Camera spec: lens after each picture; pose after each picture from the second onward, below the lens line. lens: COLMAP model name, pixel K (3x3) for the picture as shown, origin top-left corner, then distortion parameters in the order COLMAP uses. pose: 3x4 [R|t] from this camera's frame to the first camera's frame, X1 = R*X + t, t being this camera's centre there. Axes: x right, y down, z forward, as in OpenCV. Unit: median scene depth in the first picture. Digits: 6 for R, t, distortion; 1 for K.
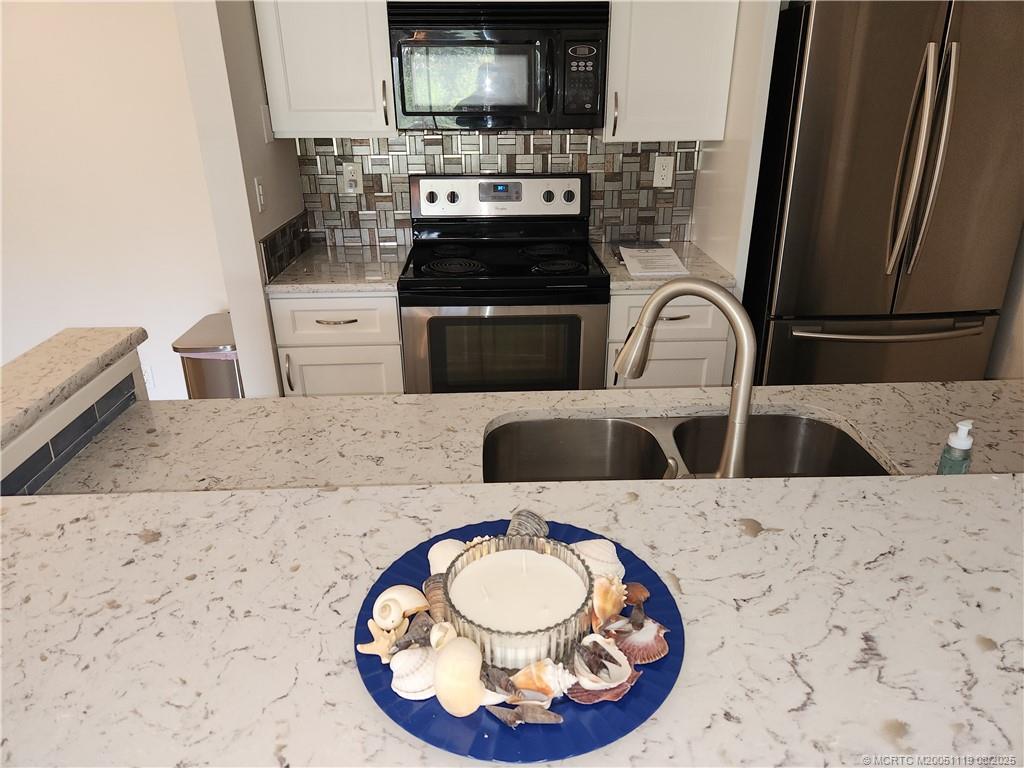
lens RADIAL K [[689.2, 0, 512.0], [0, 689.2, 384.0], [0, 0, 1]] dist [0.069554, -0.073076]
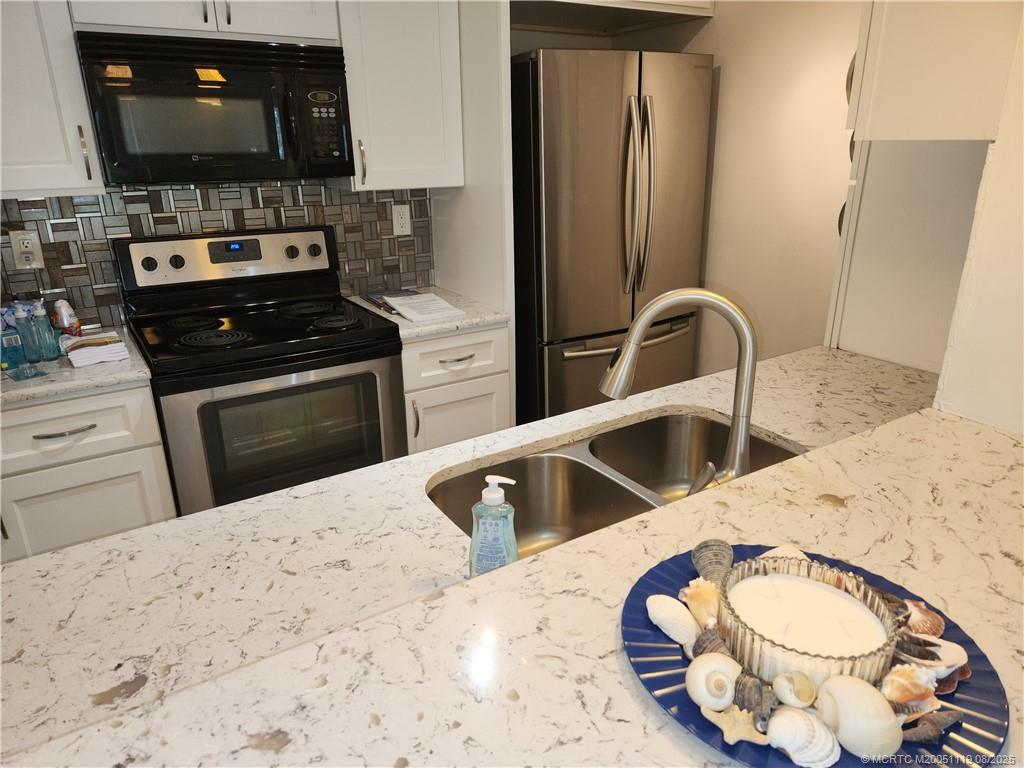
lens RADIAL K [[697.2, 0, 512.0], [0, 697.2, 384.0], [0, 0, 1]] dist [0.083464, -0.089885]
pose [[0.858635, -0.173297, 0.482404, -0.176558], [0.213398, 0.976534, -0.029024, -0.013129], [-0.466054, 0.127865, 0.875468, 0.078745]]
